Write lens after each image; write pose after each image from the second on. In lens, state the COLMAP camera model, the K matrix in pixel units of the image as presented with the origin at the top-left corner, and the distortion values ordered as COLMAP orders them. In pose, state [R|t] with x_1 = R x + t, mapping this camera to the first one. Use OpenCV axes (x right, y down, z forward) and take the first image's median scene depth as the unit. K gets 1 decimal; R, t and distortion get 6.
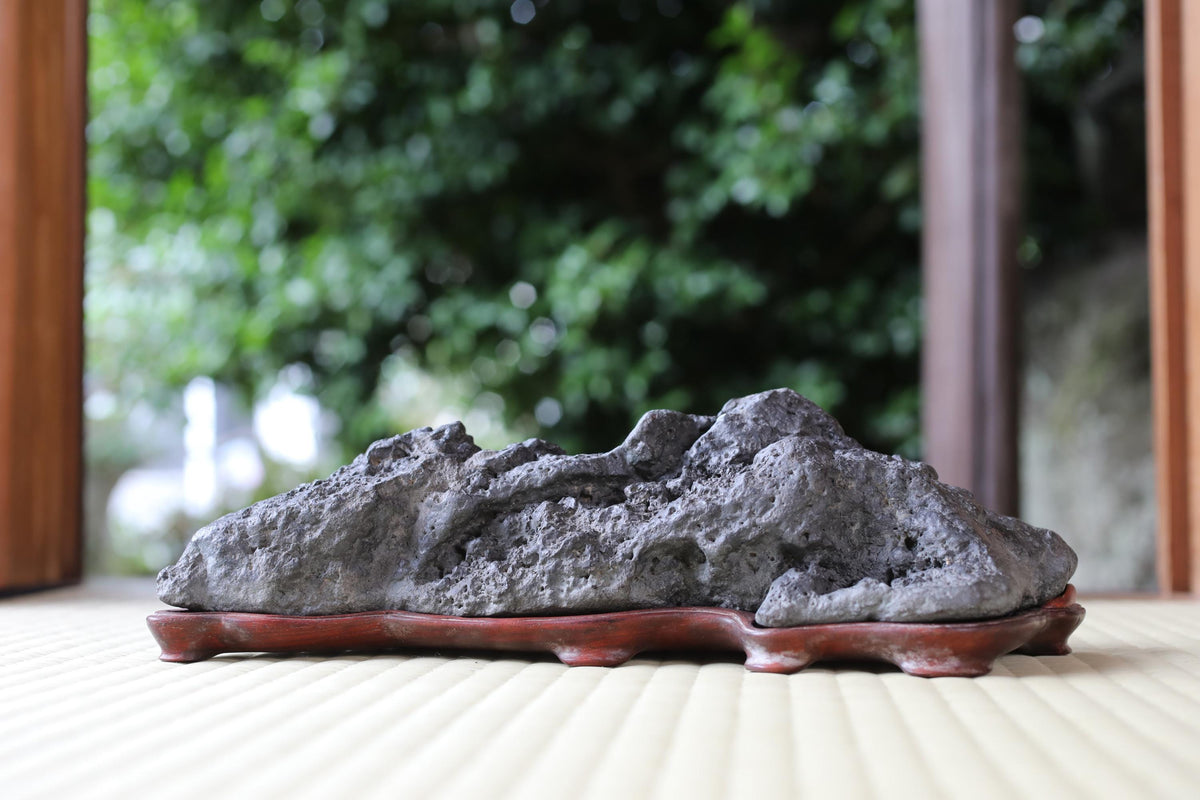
lens RADIAL K [[1780.7, 0, 600.0], [0, 1780.7, 400.0], [0, 0, 1]] dist [-0.040884, 0.236361]
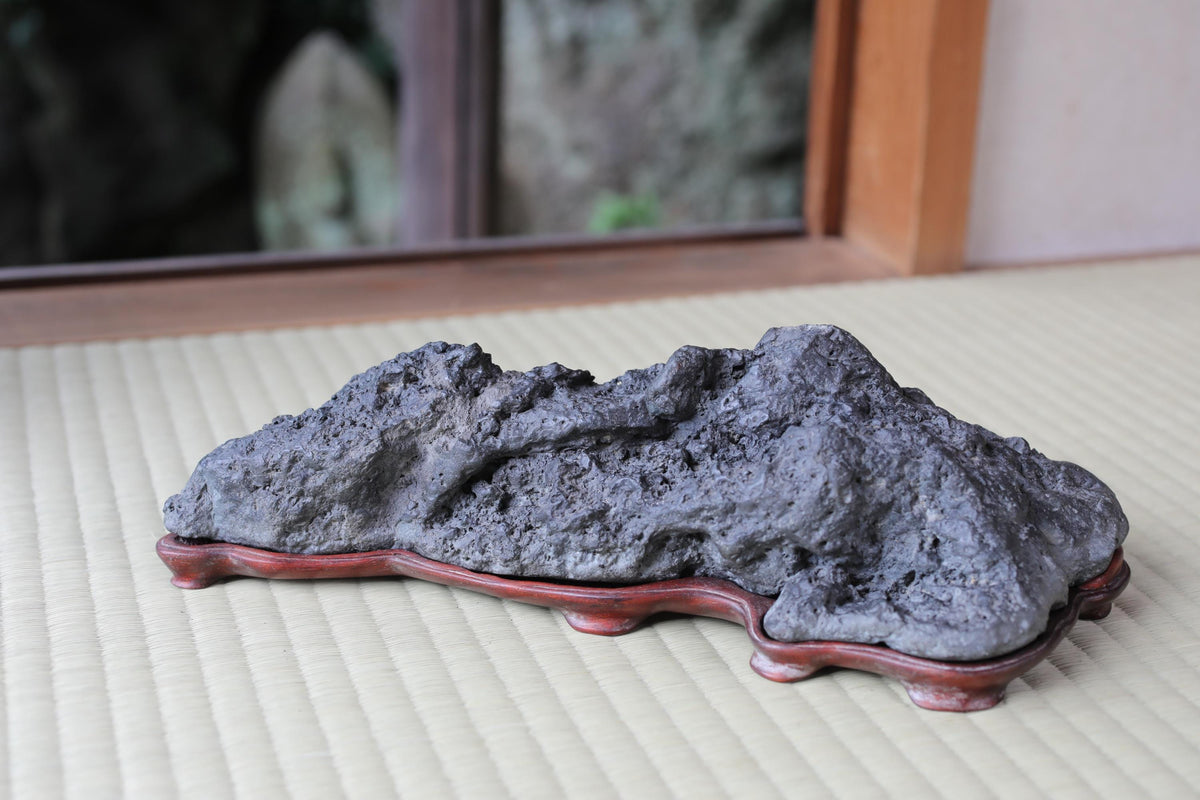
lens RADIAL K [[1780.7, 0, 600.0], [0, 1780.7, 400.0], [0, 0, 1]] dist [-0.040884, 0.236361]
pose [[0.994677, 0.060874, -0.083138, 0.068875], [-0.022753, 0.916678, 0.398979, -0.352621], [0.100498, -0.394963, 0.913183, 0.151940]]
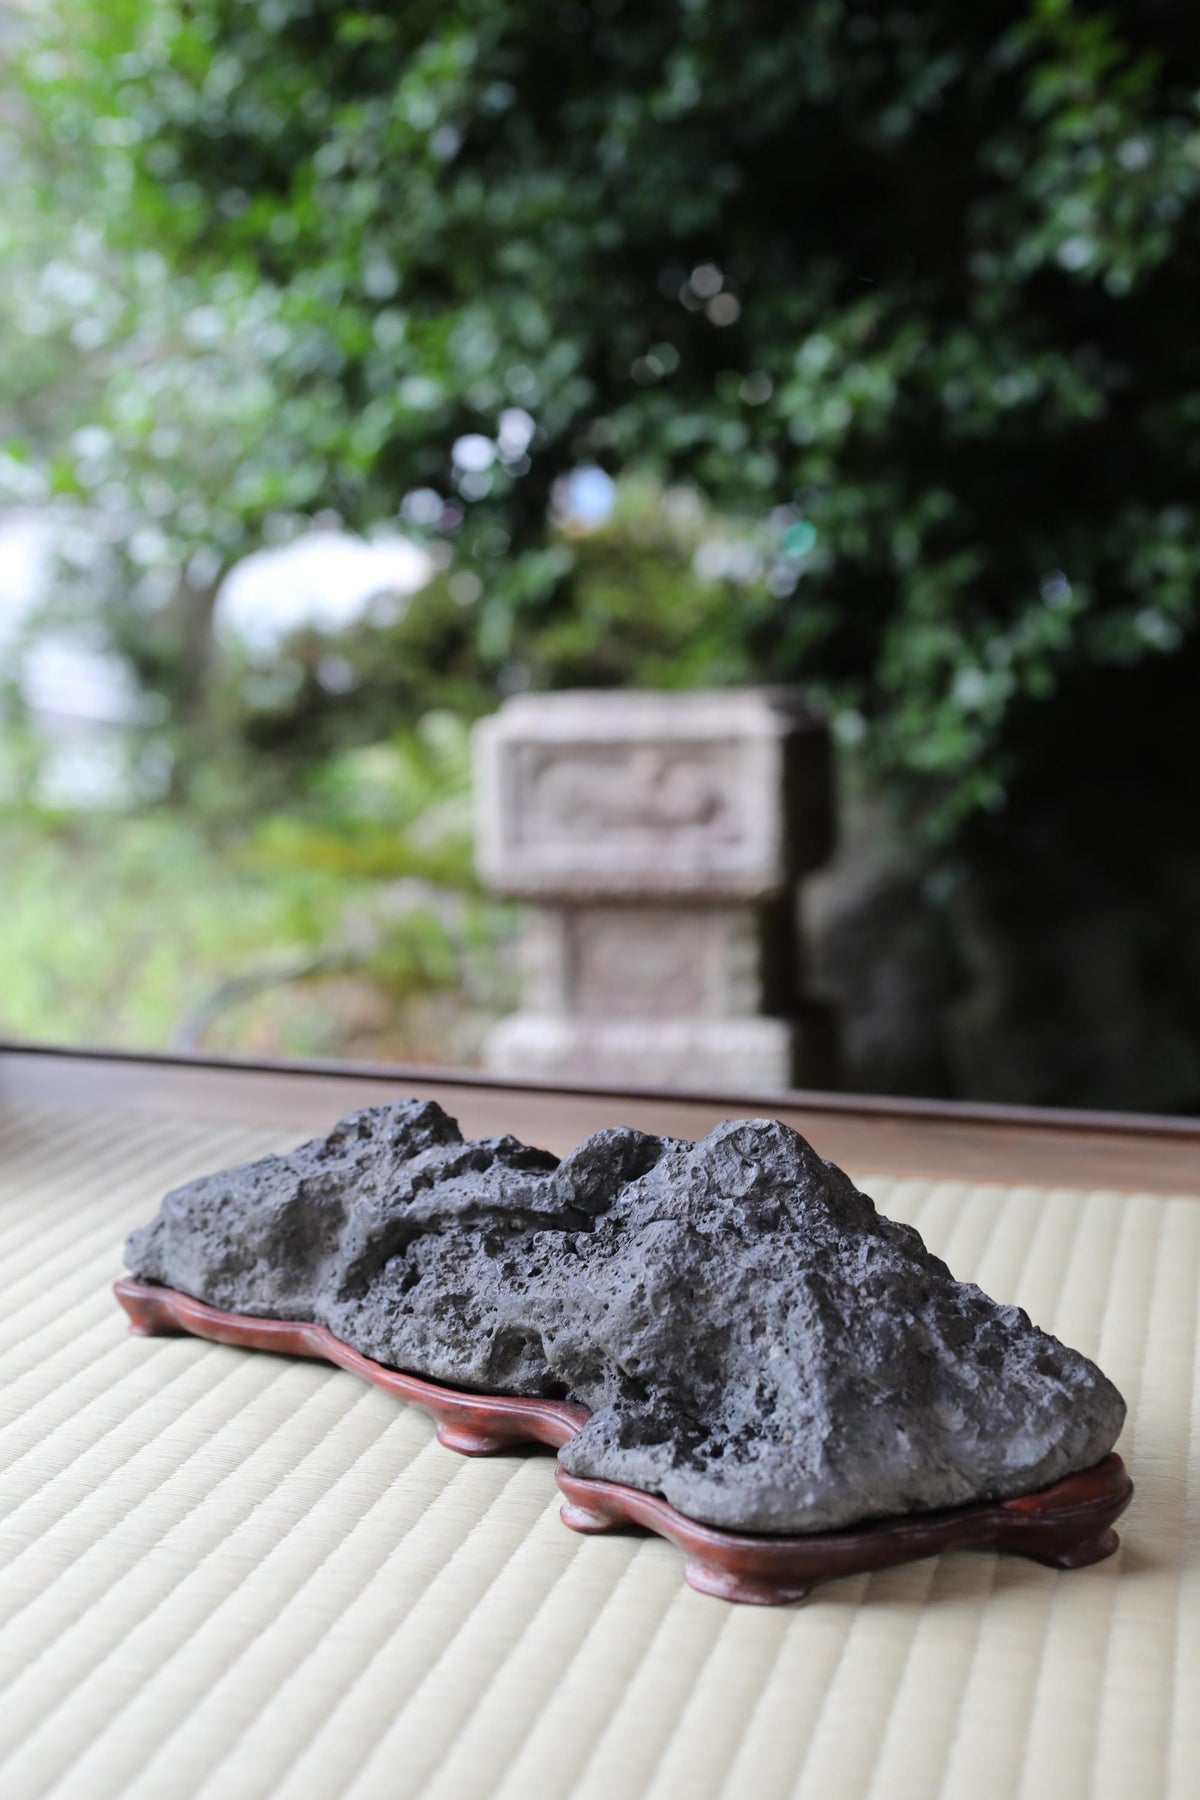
lens RADIAL K [[2671.1, 0, 600.0], [0, 2671.1, 900.0], [0, 0, 1]] dist [-0.040884, 0.236361]
pose [[0.783834, 0.104164, -0.612171, 0.754313], [0.016761, 0.981923, 0.188539, -0.322320], [0.620744, -0.158044, 0.767919, 0.136656]]
